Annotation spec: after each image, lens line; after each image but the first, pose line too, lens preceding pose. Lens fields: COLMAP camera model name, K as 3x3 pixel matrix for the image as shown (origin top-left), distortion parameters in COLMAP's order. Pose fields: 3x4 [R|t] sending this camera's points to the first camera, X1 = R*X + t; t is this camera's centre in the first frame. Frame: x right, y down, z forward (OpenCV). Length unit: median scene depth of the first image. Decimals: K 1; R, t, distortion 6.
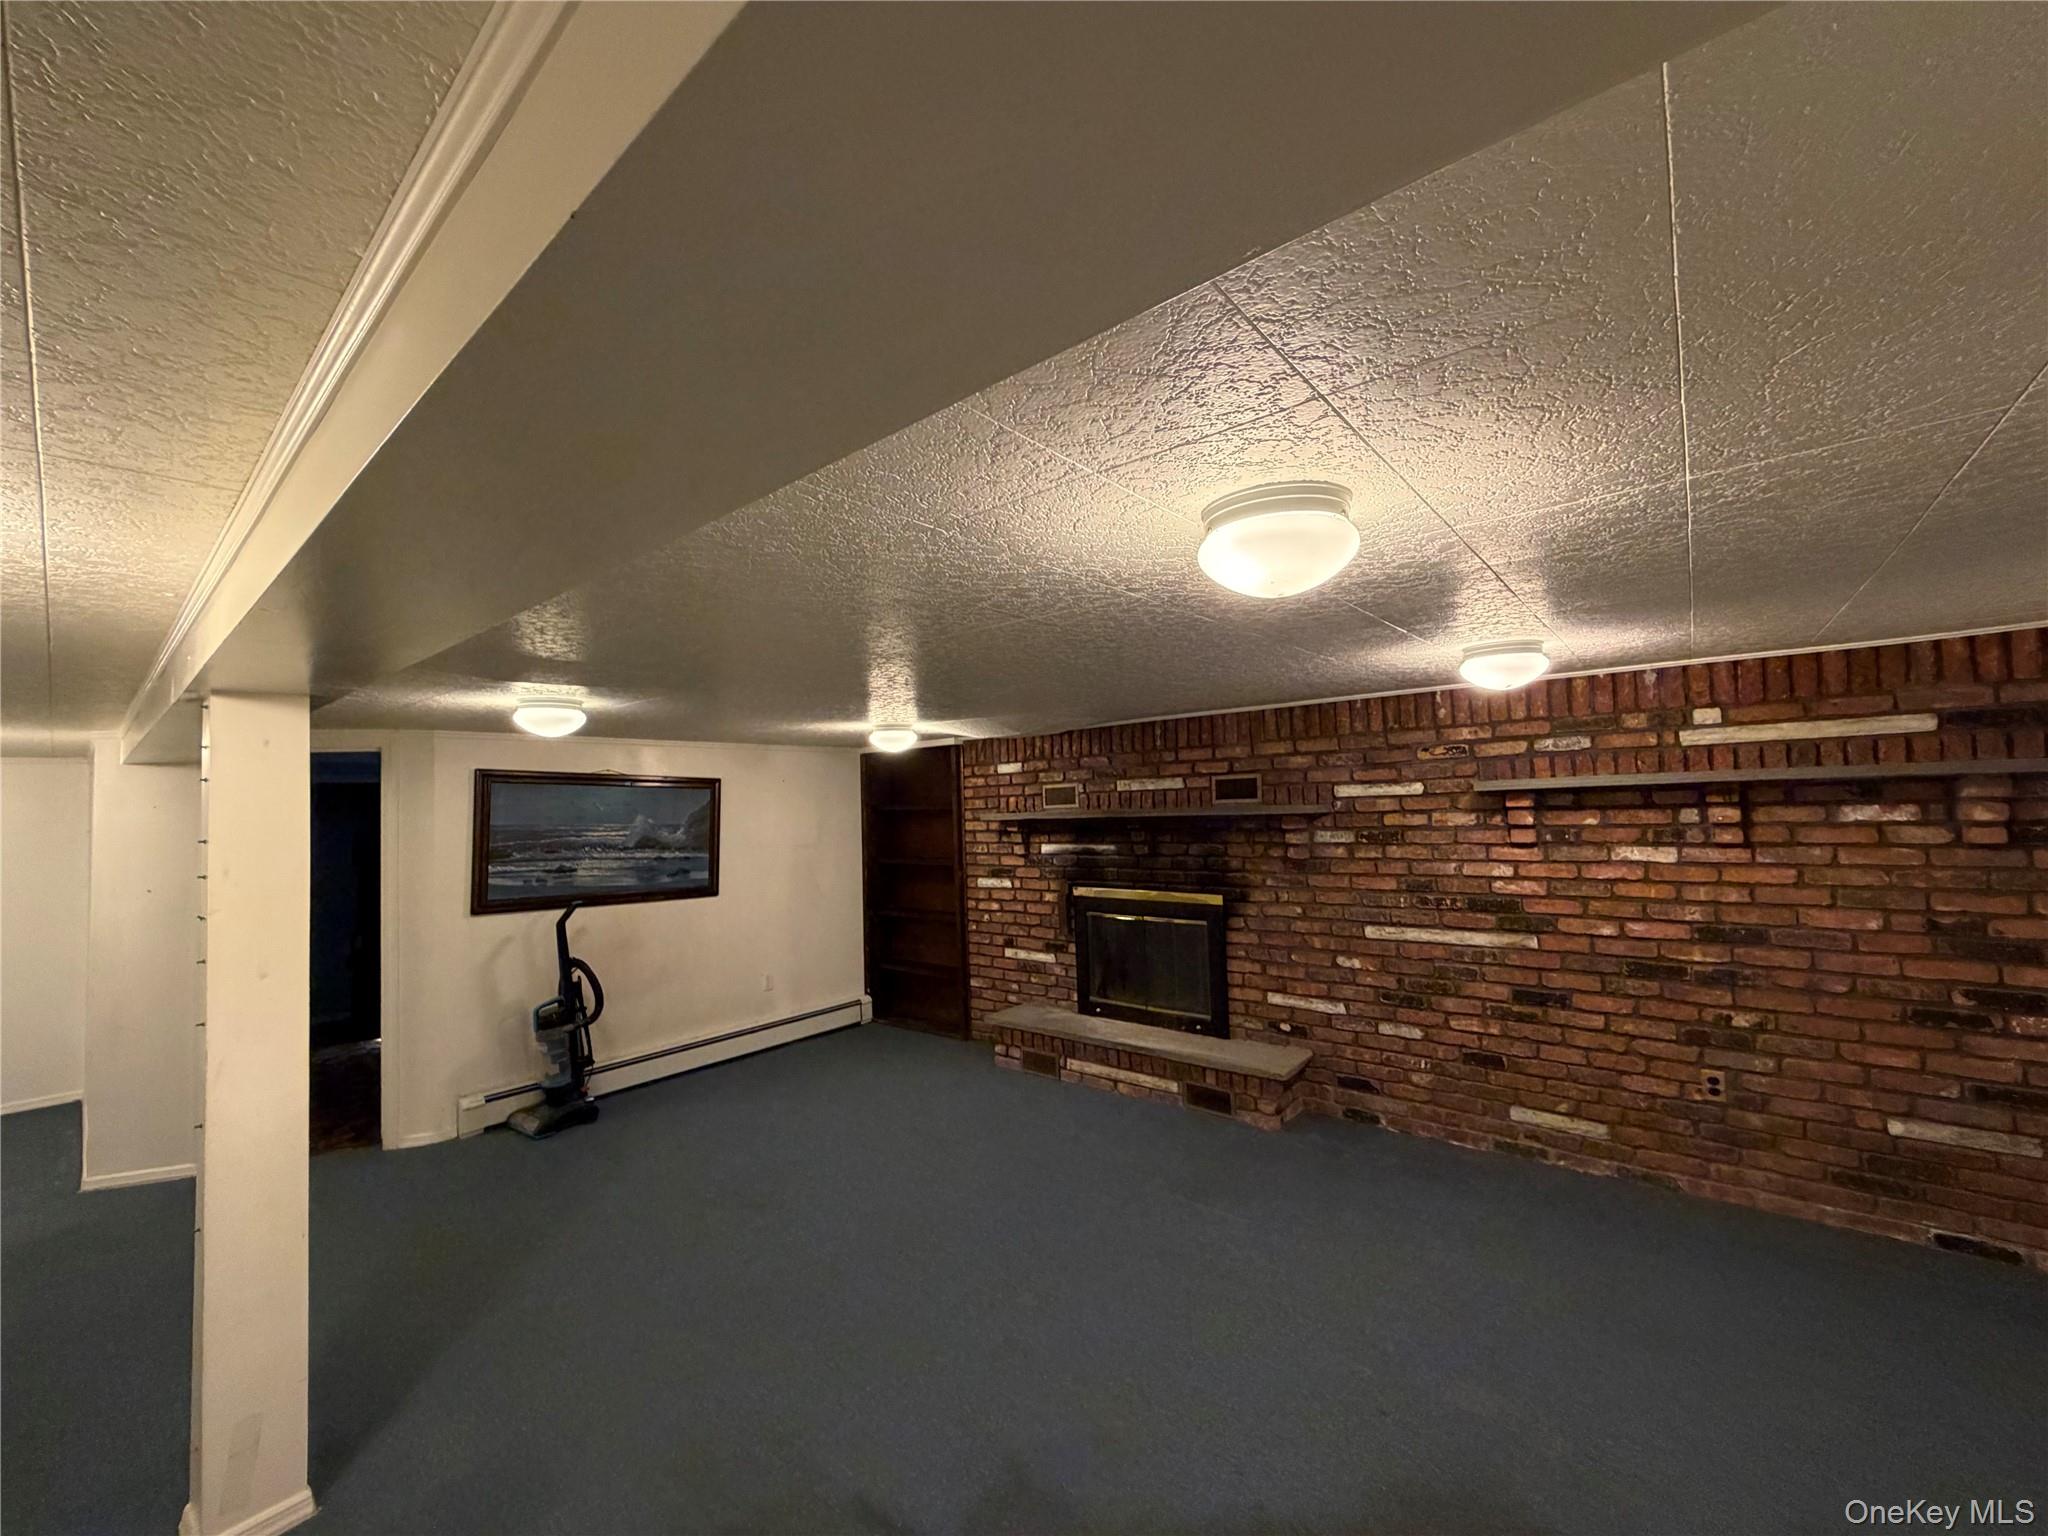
lens RADIAL K [[812.1, 0, 1015.5], [0, 812.1, 771.0], [0, 0, 1]] dist [0.000282, -0.000298]
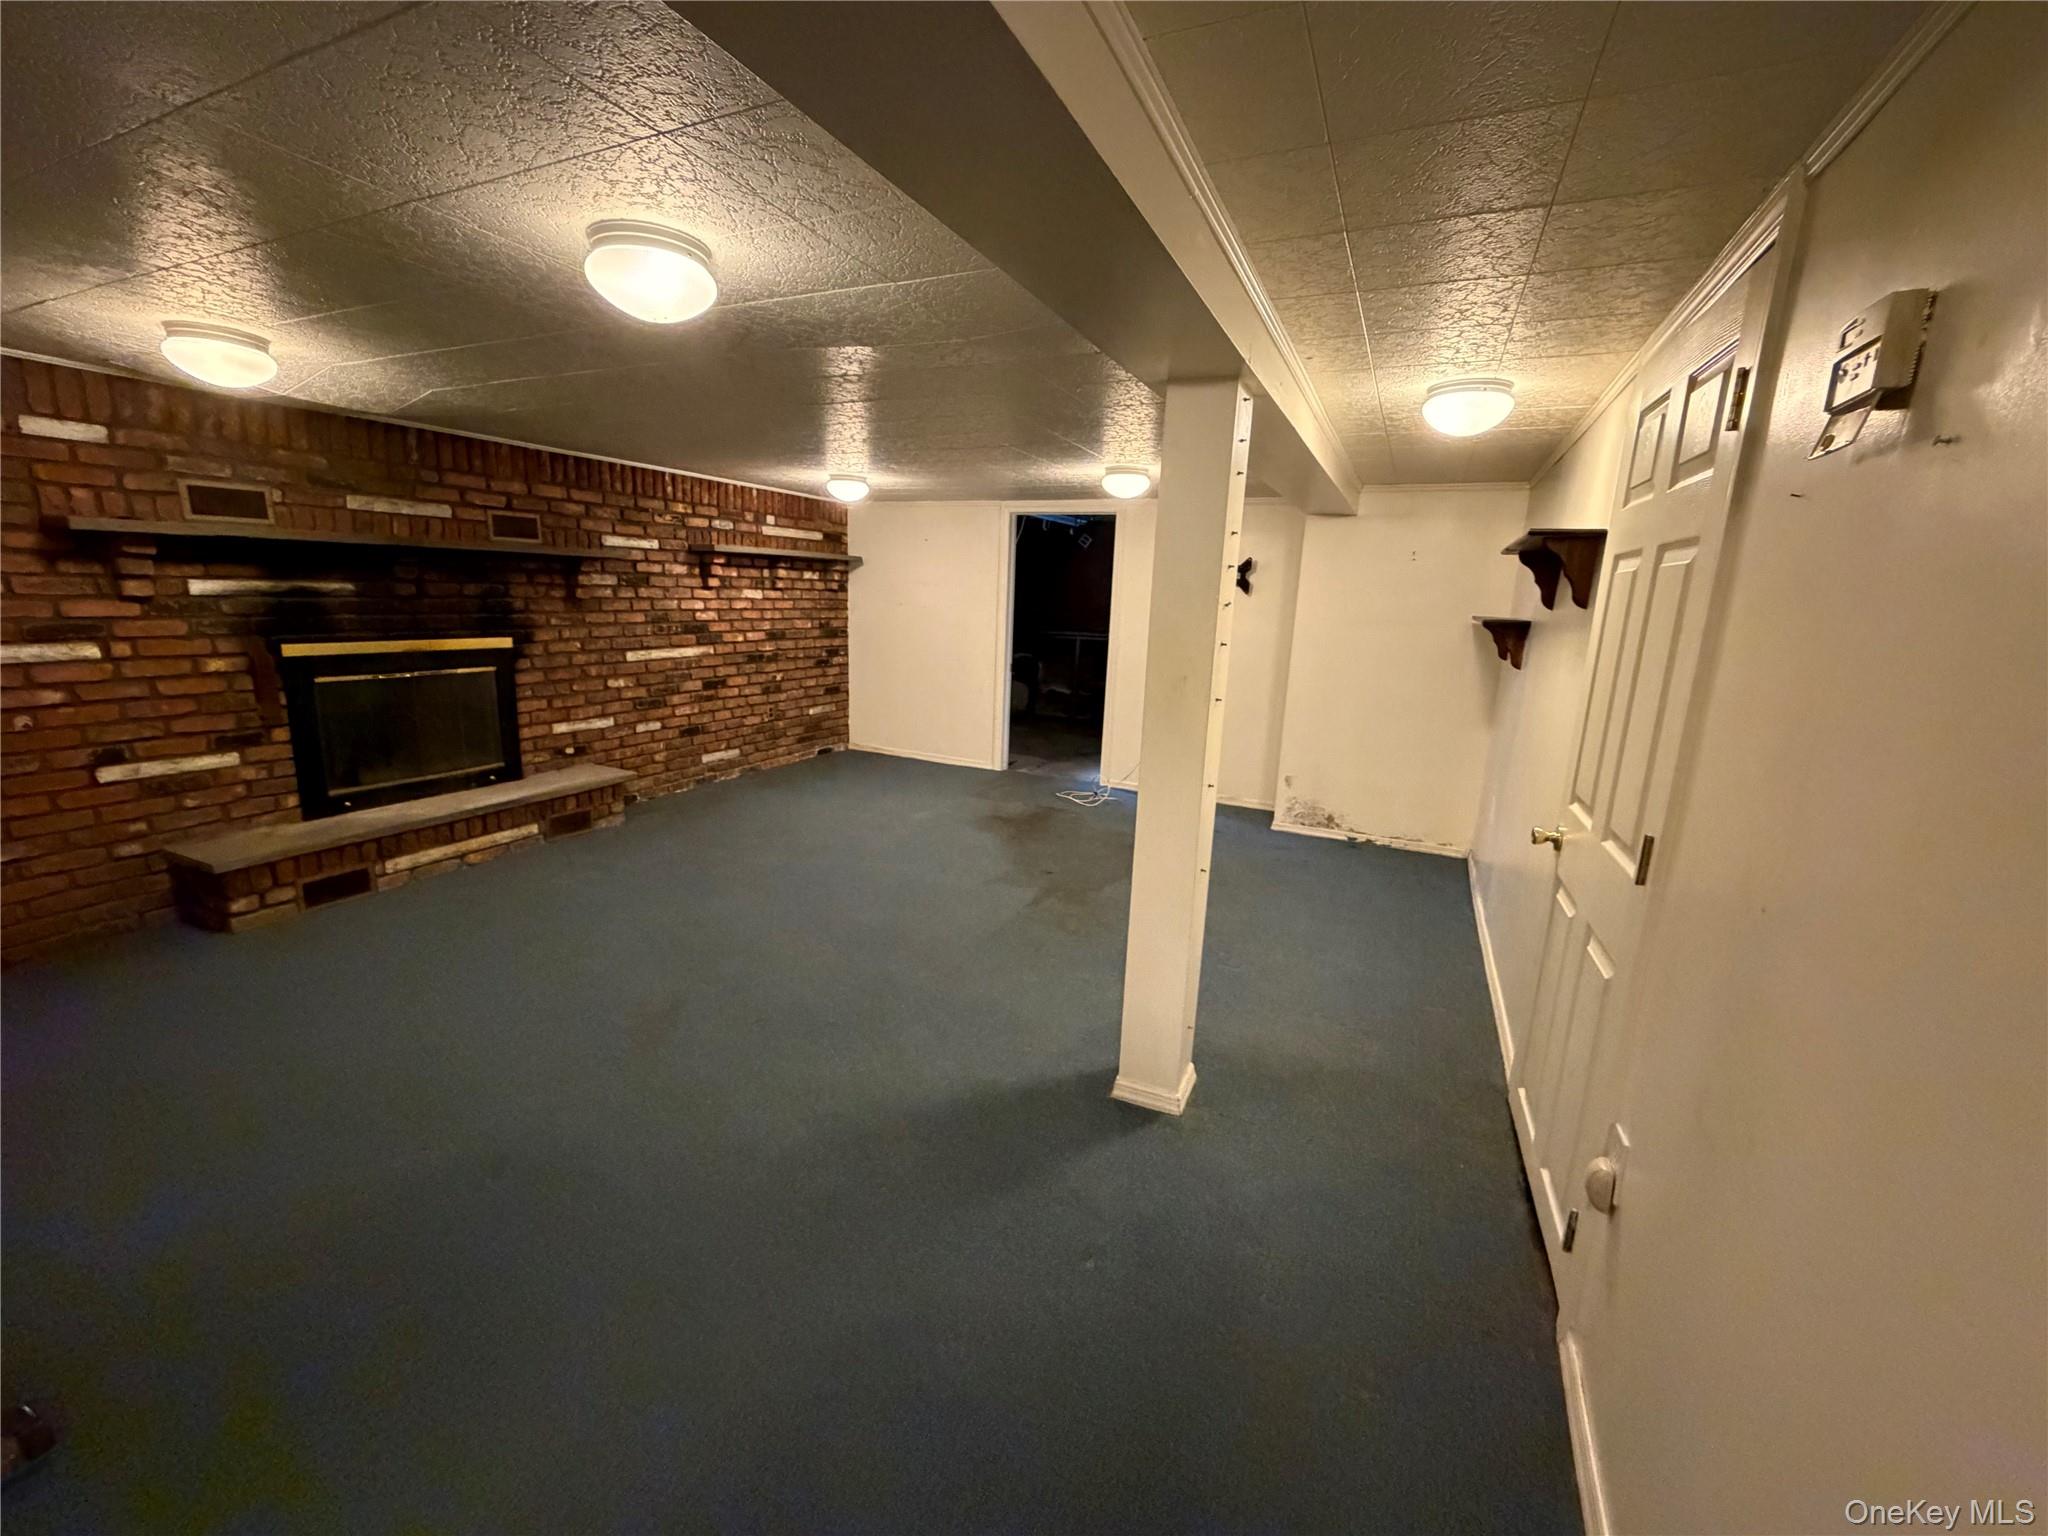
lens RADIAL K [[812.1, 0, 1015.5], [0, 812.1, 771.0], [0, 0, 1]] dist [0.000282, -0.000298]
pose [[-0.246723, -0.187294, 0.950815, -0.963676], [-0.067444, 0.982085, 0.175953, 0.109443], [-0.966736, -0.020715, -0.254935, 0.735266]]
